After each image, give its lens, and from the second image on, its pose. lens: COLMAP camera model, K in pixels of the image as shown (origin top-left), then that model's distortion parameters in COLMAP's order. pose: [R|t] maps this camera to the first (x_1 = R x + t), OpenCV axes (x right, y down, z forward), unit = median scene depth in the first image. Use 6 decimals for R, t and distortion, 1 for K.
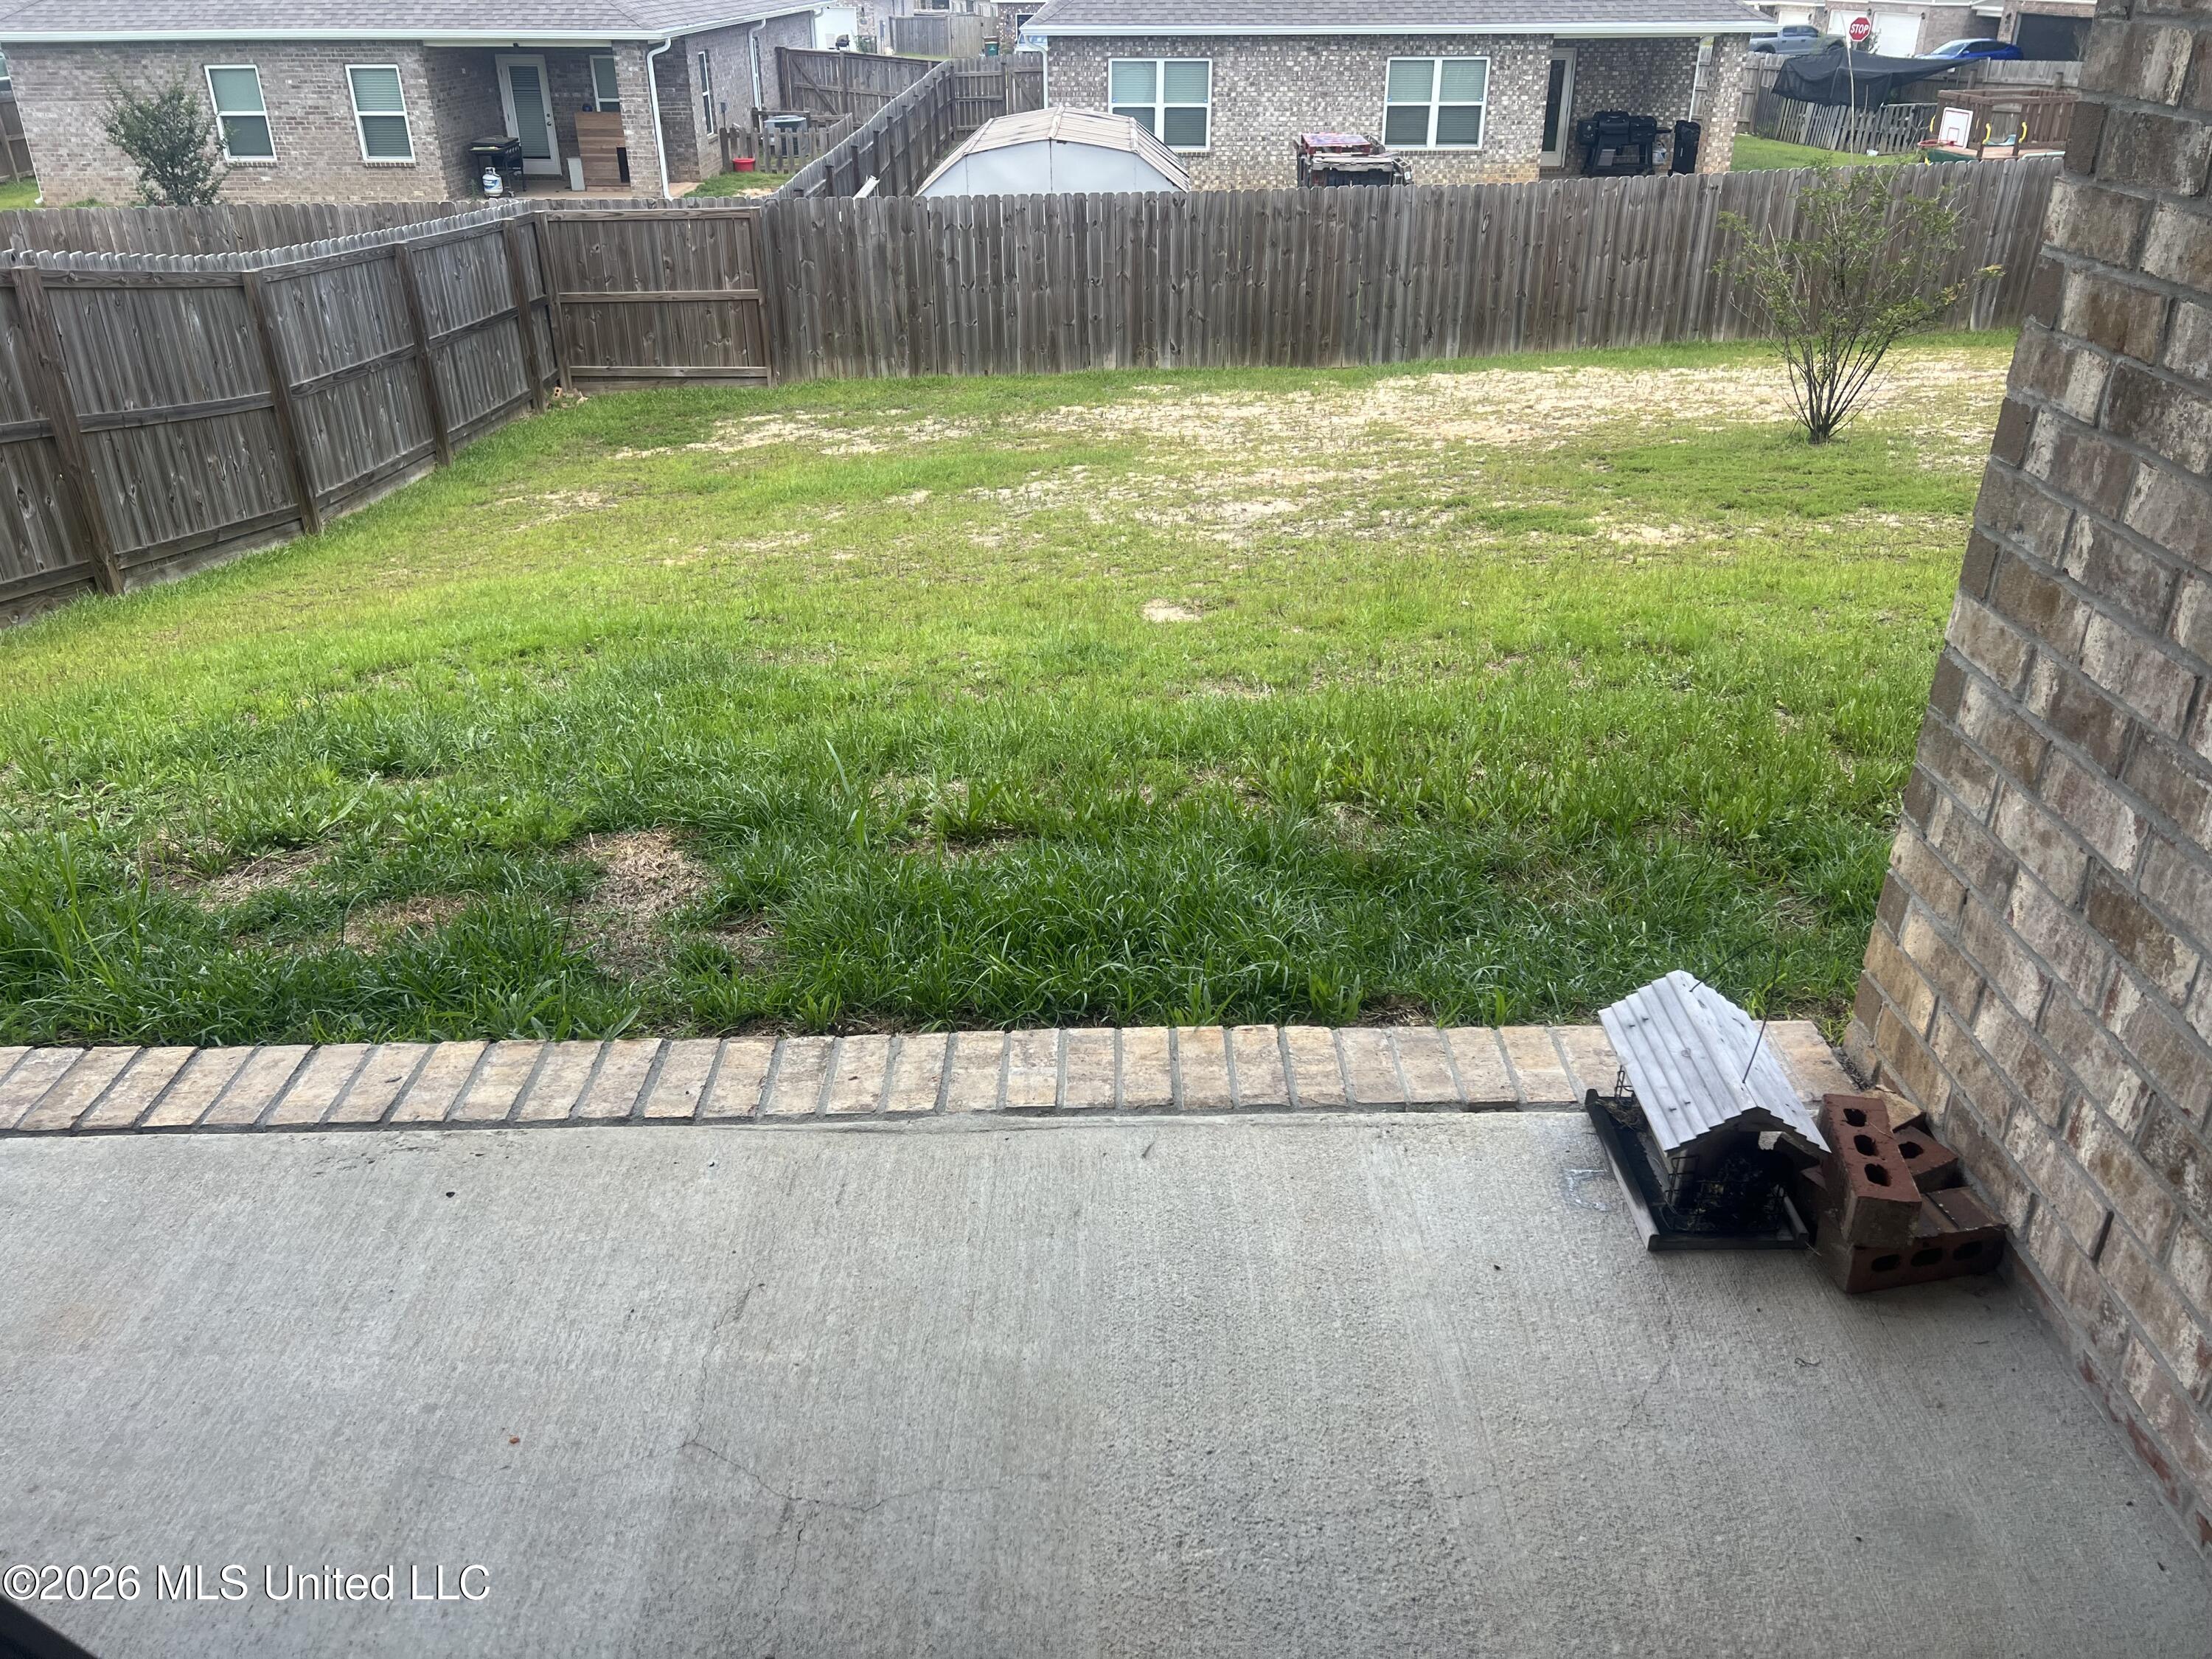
lens RADIAL K [[1647.5, 0, 1128.6], [0, 1647.5, 839.8], [0, 0, 1]] dist [0.067316, -0.102151]
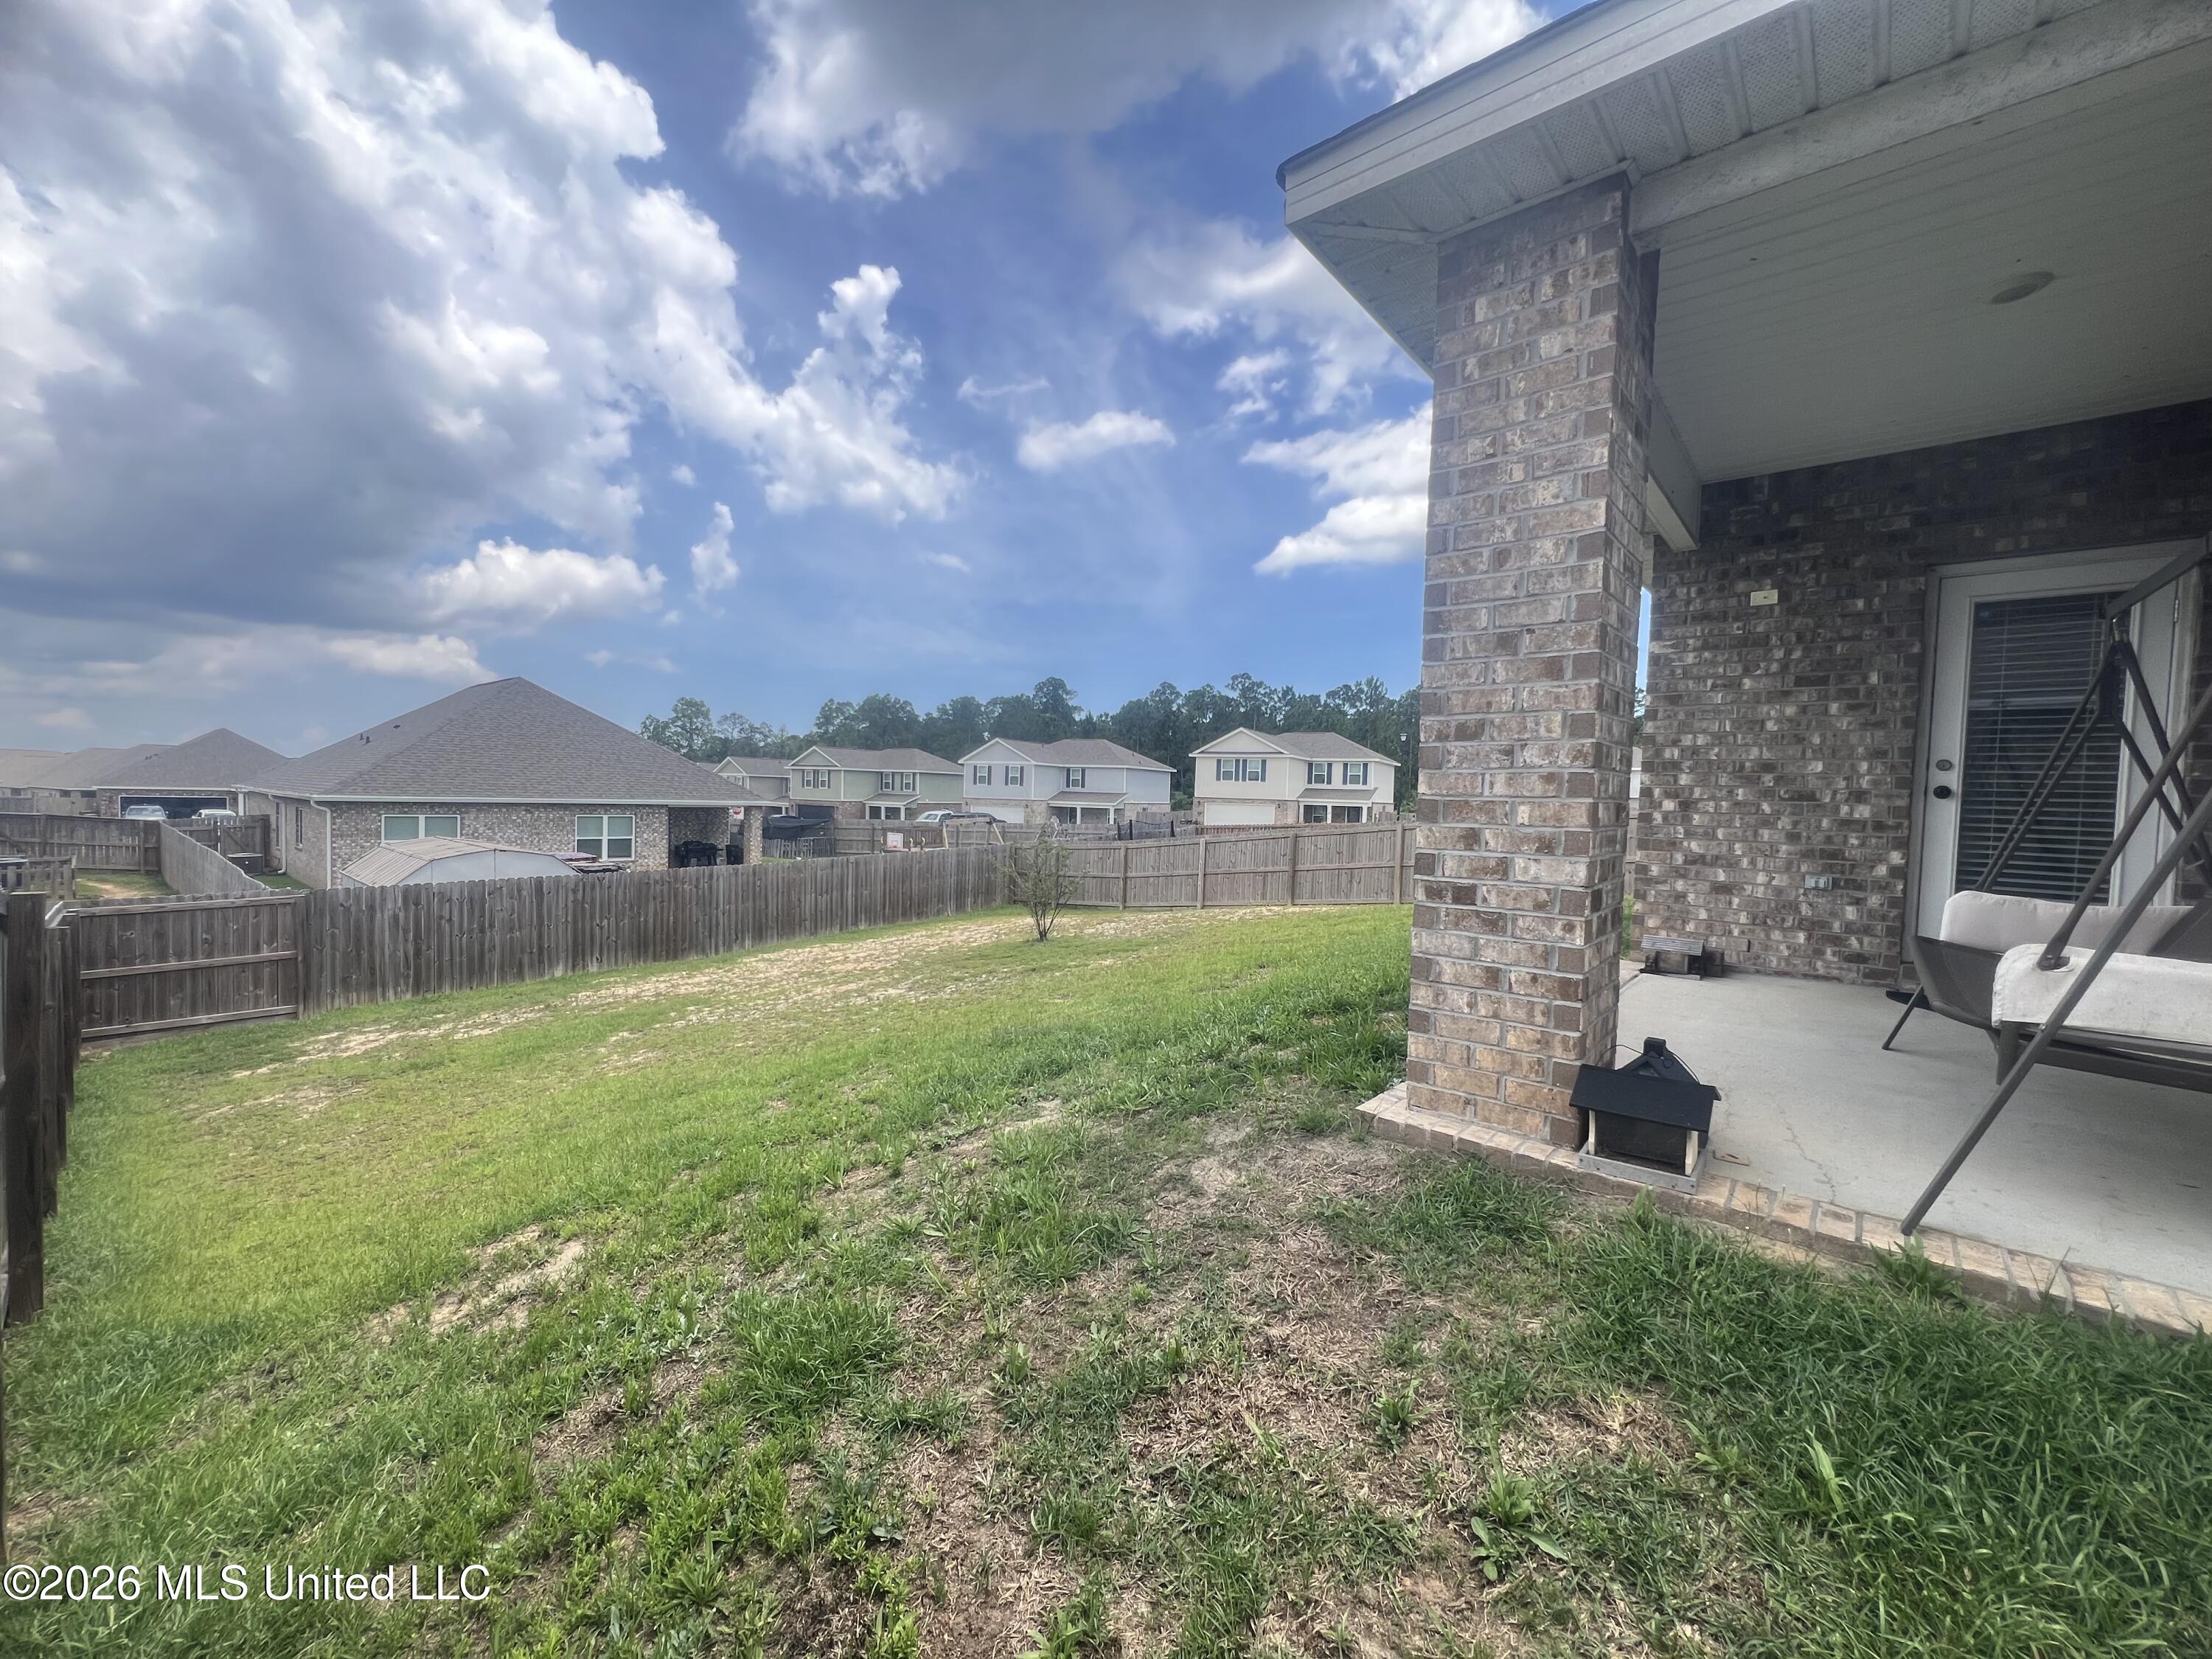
lens RADIAL K [[885.2, 0, 1106.0], [0, 885.2, 829.5], [0, 0, 1]] dist [-0.001546, 0.000481]
pose [[0.659968, -0.009602, 0.751232, -0.319436], [0.326033, 0.904518, -0.274863, 0.001209], [-0.676864, 0.426327, 0.600084, 0.051884]]
